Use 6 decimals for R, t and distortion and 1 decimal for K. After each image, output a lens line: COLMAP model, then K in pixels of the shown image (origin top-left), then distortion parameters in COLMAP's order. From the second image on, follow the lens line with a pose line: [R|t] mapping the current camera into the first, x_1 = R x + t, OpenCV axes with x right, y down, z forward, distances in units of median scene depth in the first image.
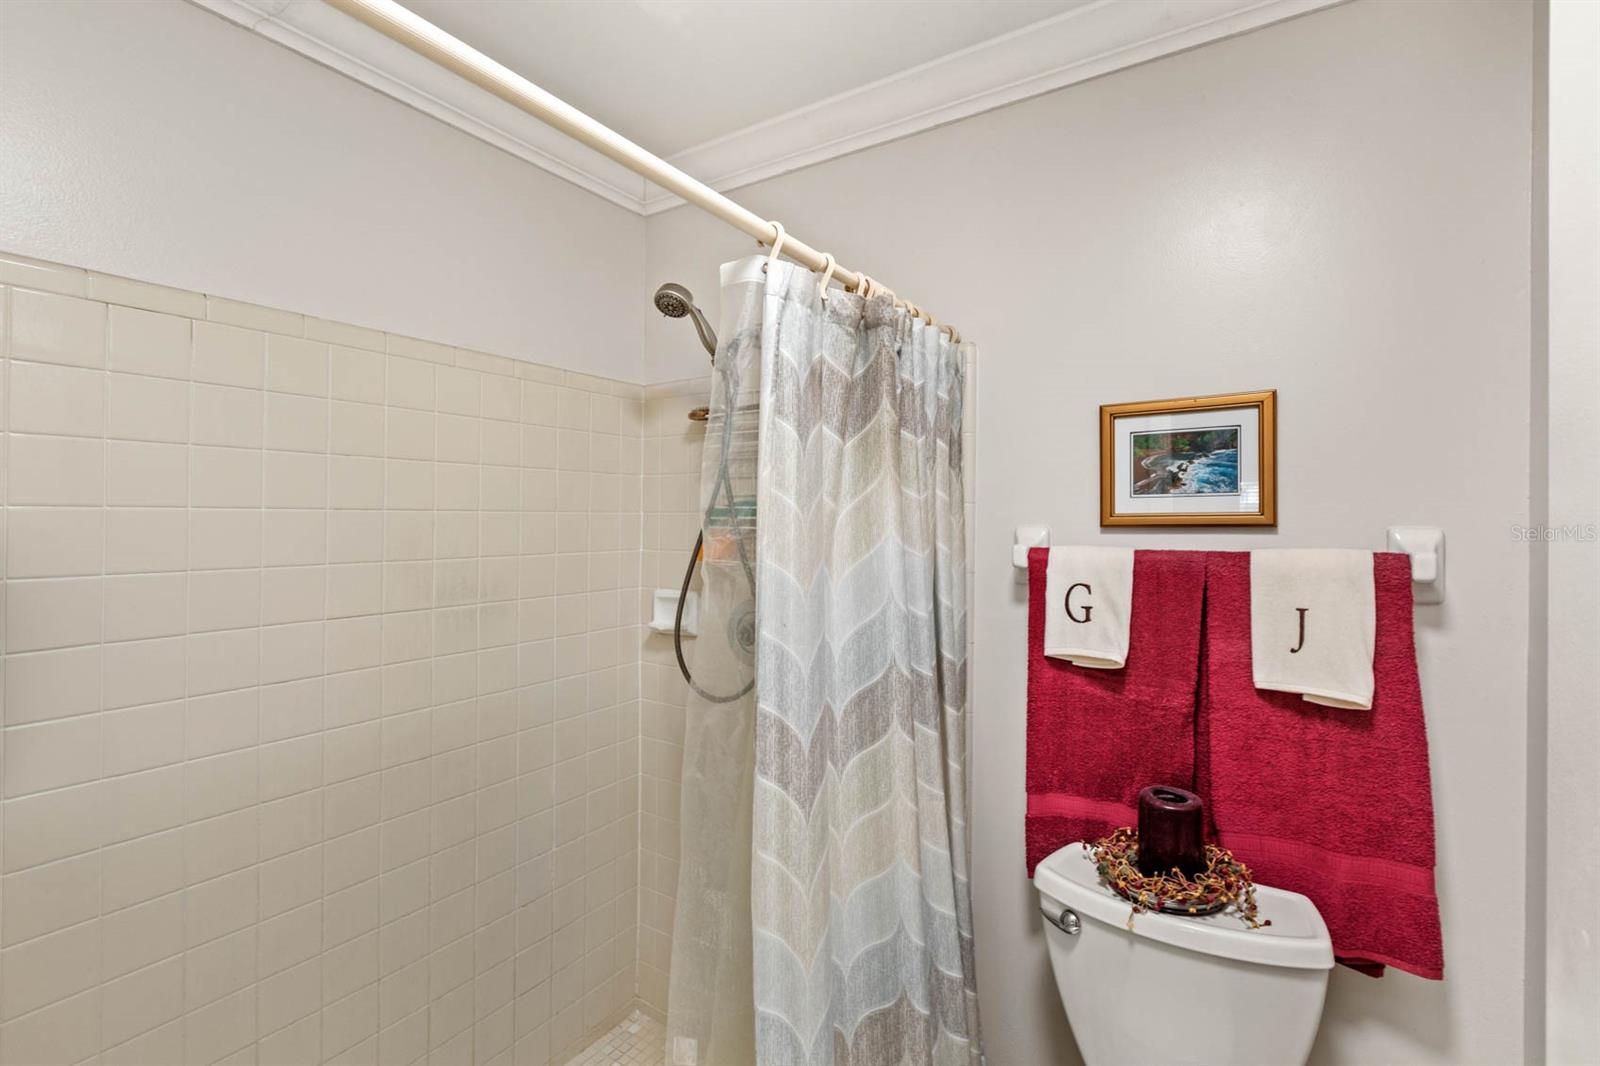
lens RADIAL K [[727.8, 0, 795.1], [0, 727.8, 524.8], [0, 0, 1]] dist [0.002169, 0.000296]
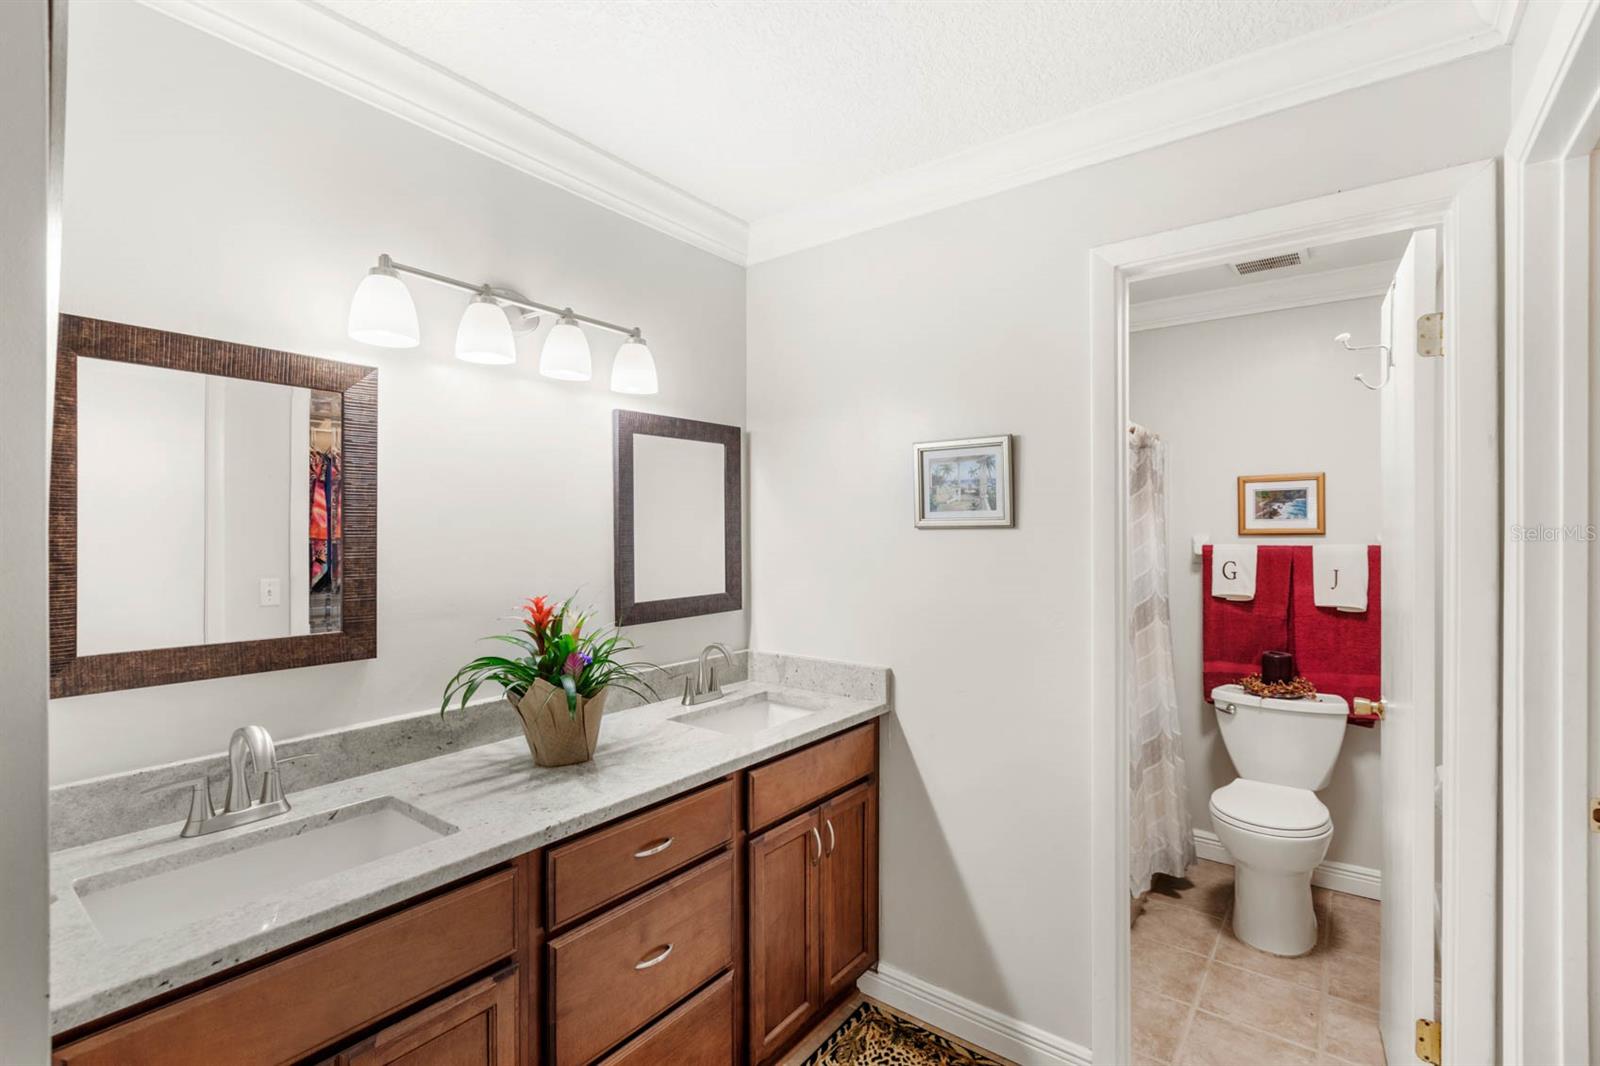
lens RADIAL K [[727.8, 0, 805.2], [0, 727.8, 535.6], [0, 0, 1]] dist [0.002169, 0.000296]
pose [[0.998446, -0.001213, -0.055723, -0.771871], [0.000783, 0.999970, -0.007735, 0.022086], [0.055730, 0.007679, 0.998416, -1.263713]]
